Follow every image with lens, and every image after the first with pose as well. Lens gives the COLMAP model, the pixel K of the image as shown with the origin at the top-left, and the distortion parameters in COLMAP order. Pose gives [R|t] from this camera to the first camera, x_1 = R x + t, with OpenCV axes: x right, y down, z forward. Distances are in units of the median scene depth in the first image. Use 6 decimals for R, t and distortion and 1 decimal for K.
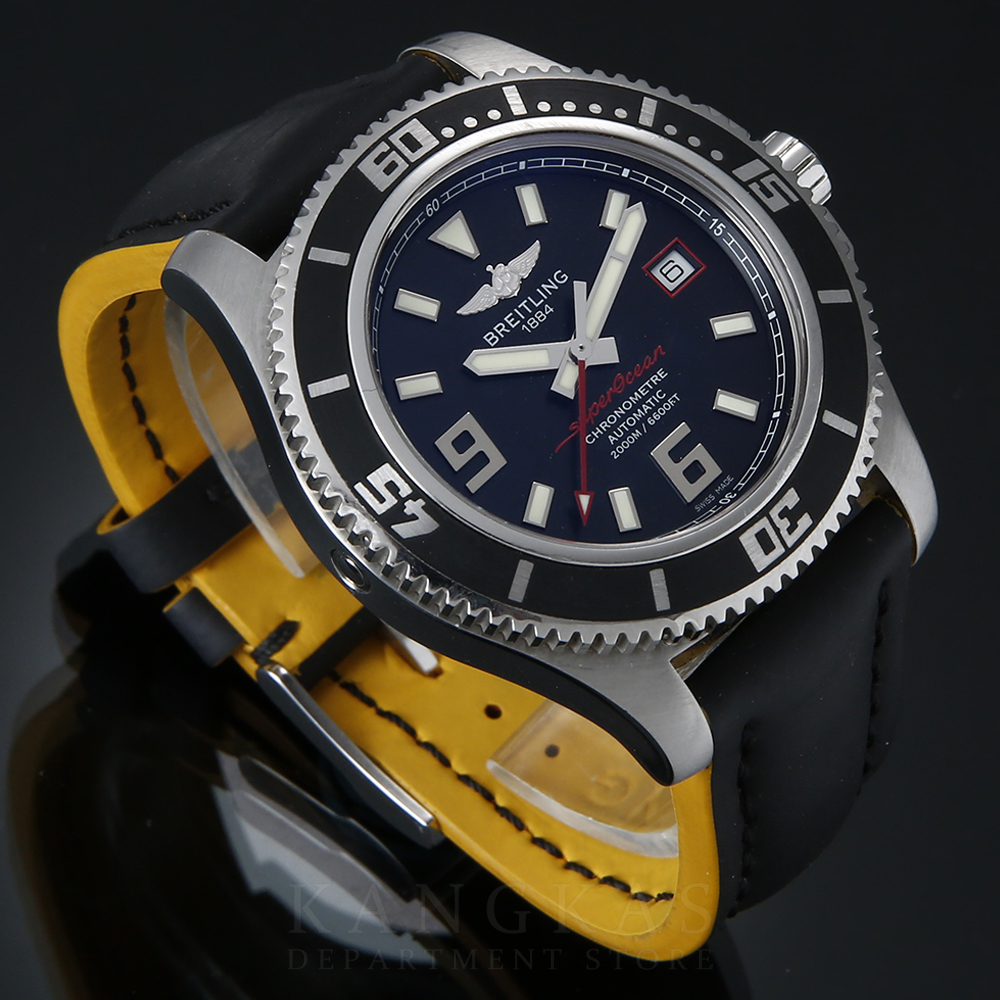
lens RADIAL K [[6246.9, 0, 515.8], [0, 6246.9, 501.2], [0, 0, 1]] dist [-2.485579, -26.836275]
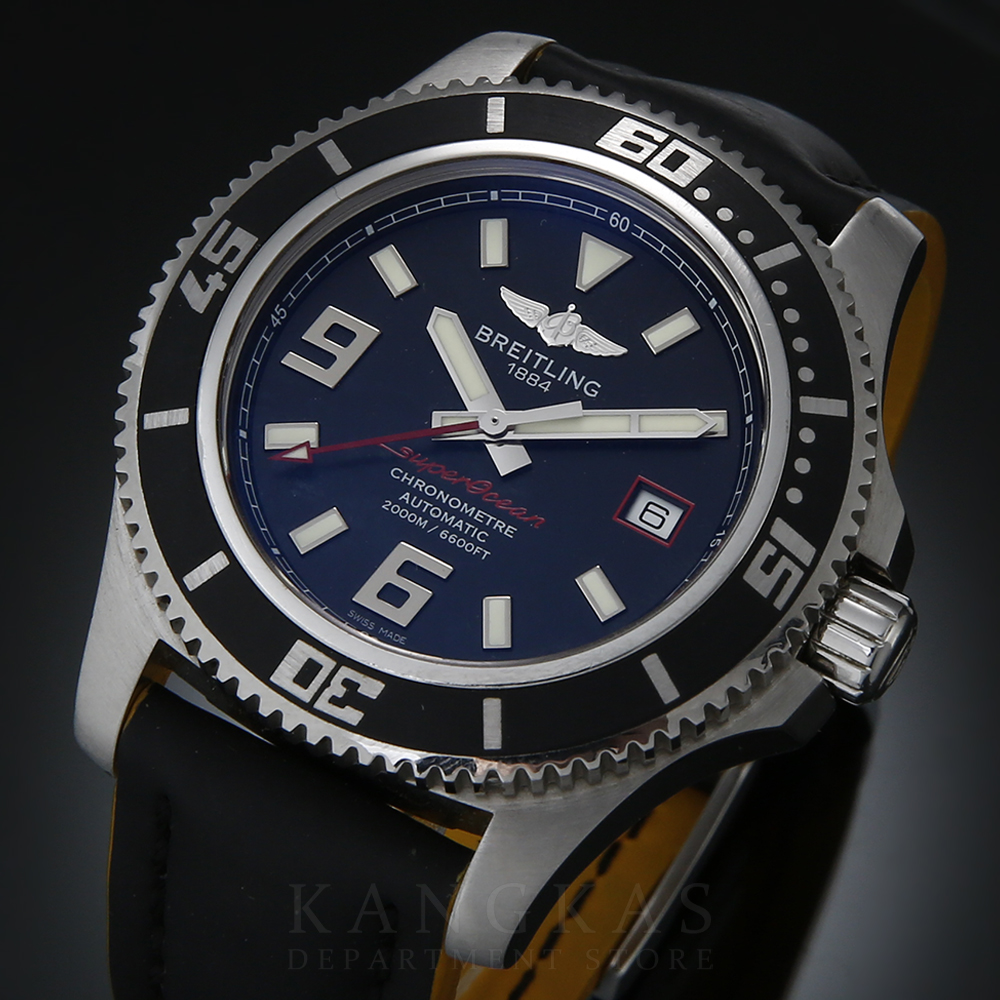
lens RADIAL K [[6246.9, 0, 515.8], [0, 6246.9, 501.2], [0, 0, 1]] dist [-2.485579, -26.836275]
pose [[0.224664, 0.794546, -0.564113, 0.481529], [-0.861195, 0.432766, 0.266565, -0.240719], [0.455927, 0.425923, 0.781486, 0.364558]]
